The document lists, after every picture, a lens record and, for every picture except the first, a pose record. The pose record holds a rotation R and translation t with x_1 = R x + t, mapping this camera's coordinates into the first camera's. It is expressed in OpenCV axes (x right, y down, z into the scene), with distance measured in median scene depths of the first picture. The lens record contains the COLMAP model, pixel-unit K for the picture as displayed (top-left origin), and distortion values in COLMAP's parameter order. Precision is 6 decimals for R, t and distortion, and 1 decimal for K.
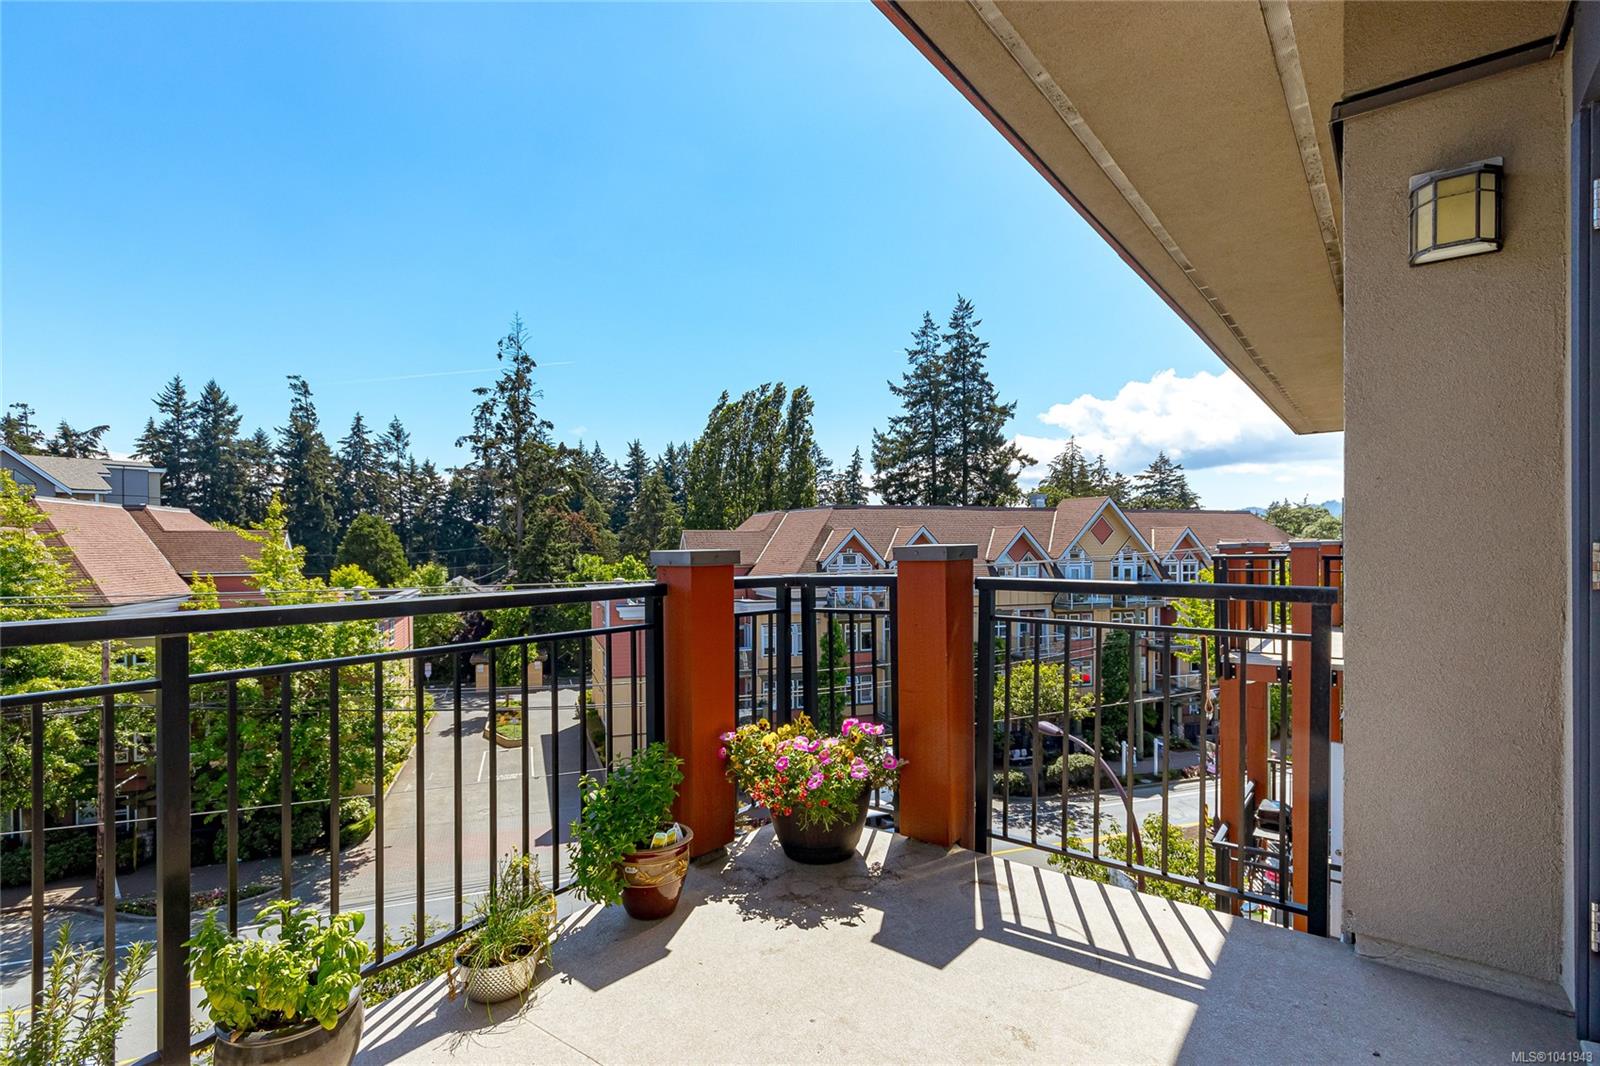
lens RADIAL K [[754.2, 0, 805.5], [0, 754.2, 557.3], [0, 0, 1]] dist [0.004110, 0.001132]
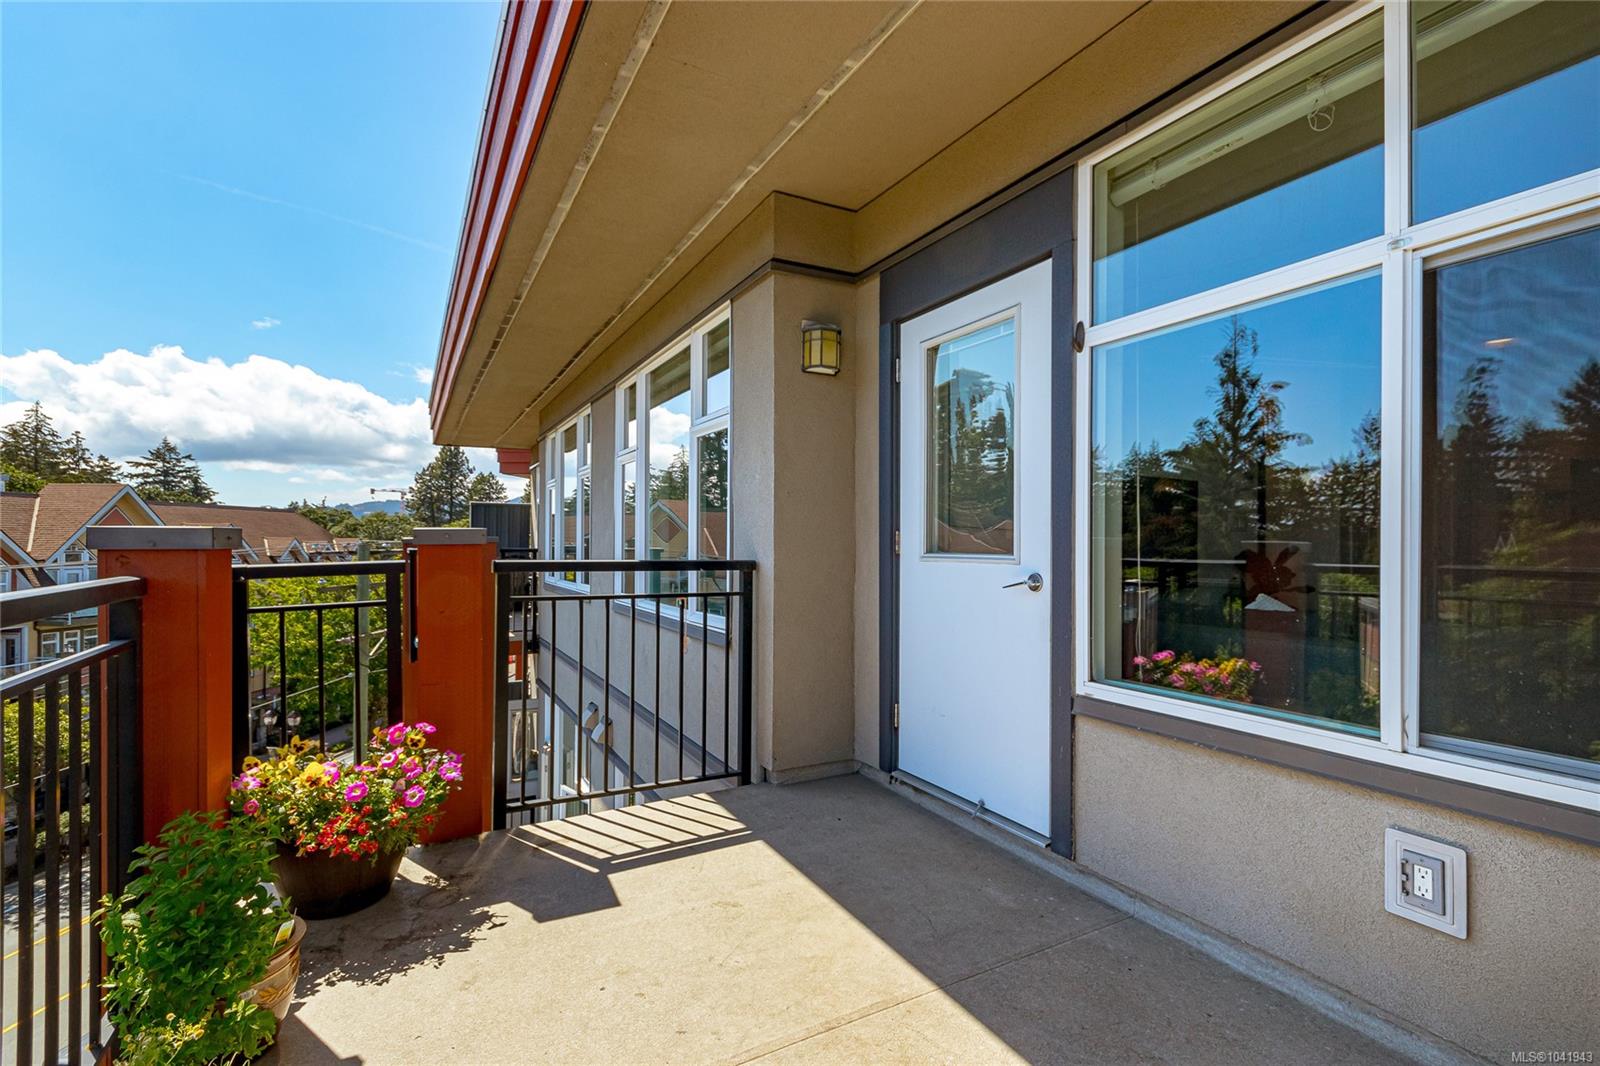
lens RADIAL K [[754.2, 0, 760.0], [0, 754.2, 553.0], [0, 0, 1]] dist [0.004110, 0.001132]
pose [[0.421776, -0.003182, 0.906695, -0.142682], [0.009796, 0.999951, -0.001048, 0.005549], [-0.906647, 0.009324, 0.421787, 0.065056]]
